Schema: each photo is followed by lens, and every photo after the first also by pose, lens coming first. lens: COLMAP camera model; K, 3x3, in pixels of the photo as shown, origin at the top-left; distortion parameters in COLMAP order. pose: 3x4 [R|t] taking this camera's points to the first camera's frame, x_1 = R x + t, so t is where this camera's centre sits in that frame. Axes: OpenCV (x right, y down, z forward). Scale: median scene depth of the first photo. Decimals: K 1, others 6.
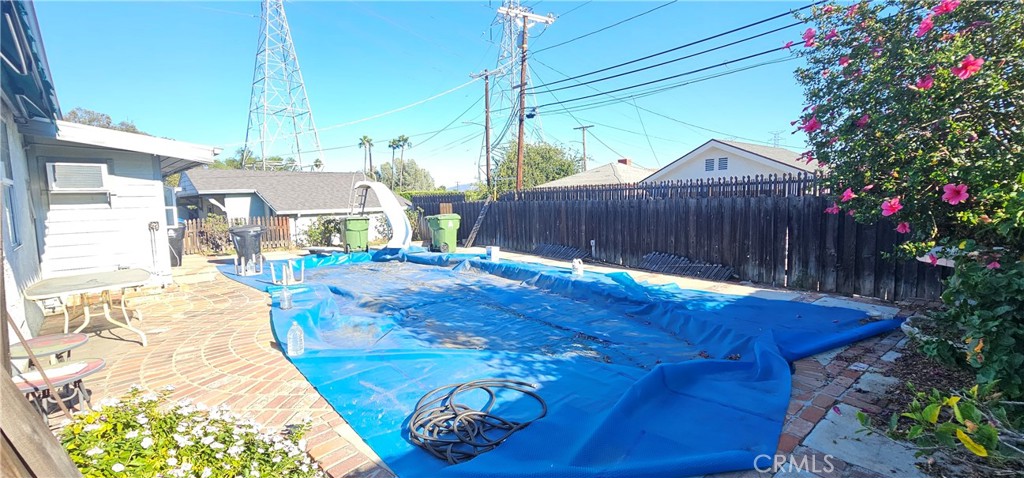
lens RADIAL K [[421.6, 0, 507.8], [0, 421.6, 237.6], [0, 0, 1]] dist [-0.002367, -0.000022]
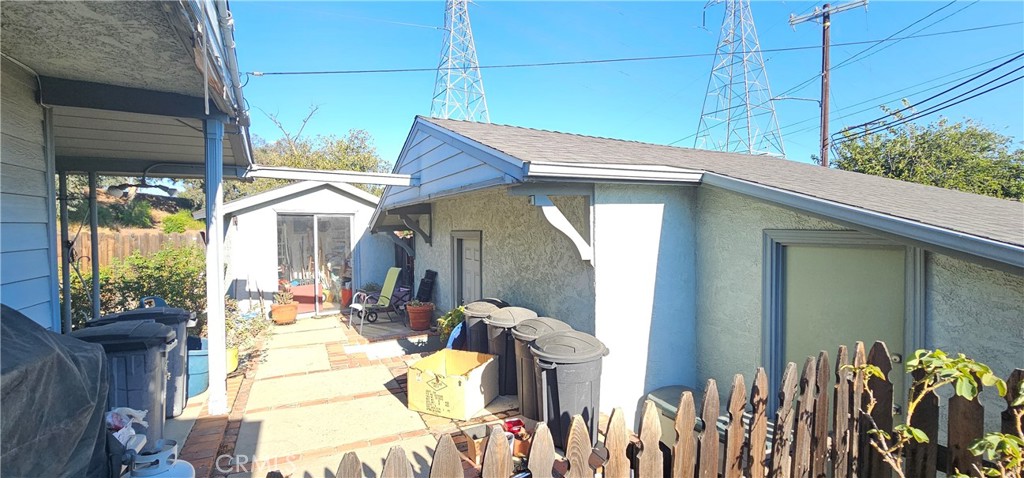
lens RADIAL K [[421.6, 0, 514.1], [0, 421.6, 238.4], [0, 0, 1]] dist [-0.002367, -0.000022]
pose [[0.956187, 0.023509, -0.291812, -0.282727], [-0.041178, 0.997661, -0.054557, -0.026555], [0.289847, 0.064183, 0.954919, 0.336716]]
